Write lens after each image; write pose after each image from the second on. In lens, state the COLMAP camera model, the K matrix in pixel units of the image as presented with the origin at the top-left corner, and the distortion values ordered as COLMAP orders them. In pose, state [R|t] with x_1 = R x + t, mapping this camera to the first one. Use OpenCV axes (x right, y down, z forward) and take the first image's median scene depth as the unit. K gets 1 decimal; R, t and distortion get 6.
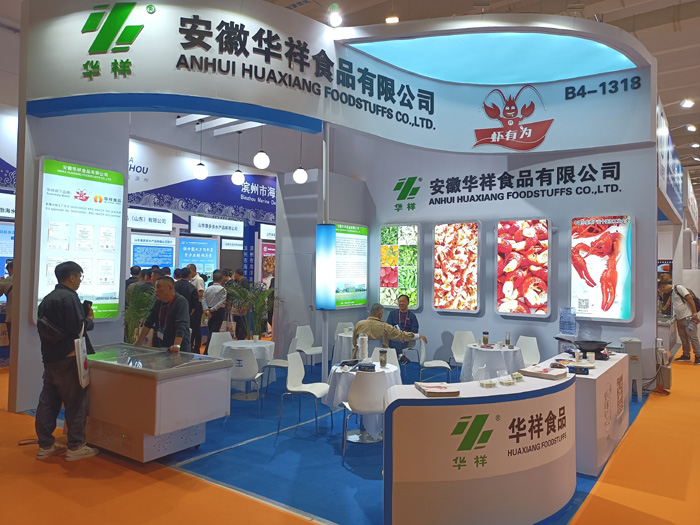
lens RADIAL K [[518.0, 0, 350.0], [0, 518.0, 262.5], [0, 0, 1]] dist [0.035170, -0.026945]
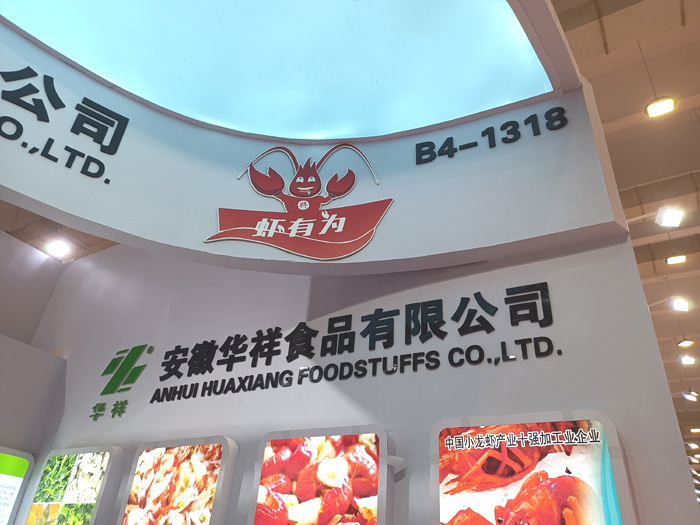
lens RADIAL K [[518.0, 0, 350.0], [0, 518.0, 262.5], [0, 0, 1]] dist [0.035170, -0.026945]
pose [[0.994322, 0.096426, 0.045004, 0.332818], [-0.060253, 0.858778, -0.508792, -0.000793], [-0.087709, 0.503192, 0.859712, 0.636310]]
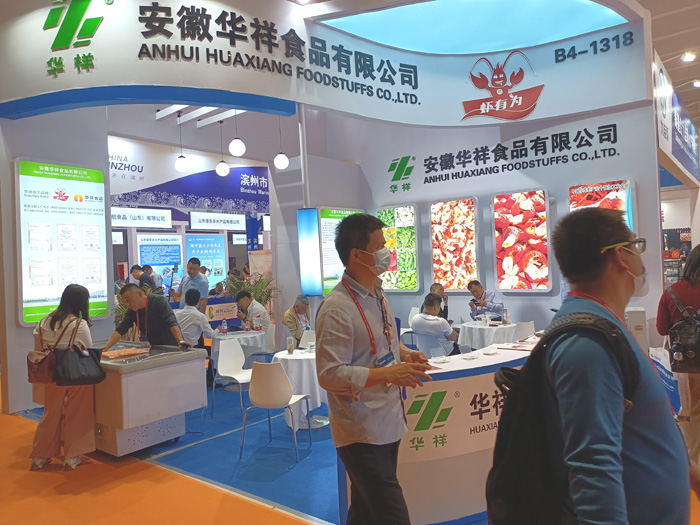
lens RADIAL K [[518.0, 0, 350.0], [0, 518.0, 262.5], [0, 0, 1]] dist [0.035170, -0.026945]
pose [[0.997022, -0.059594, -0.048937, 0.061248], [0.060517, 0.998012, 0.017591, 0.012326], [0.047791, -0.020501, 0.998647, 0.020519]]
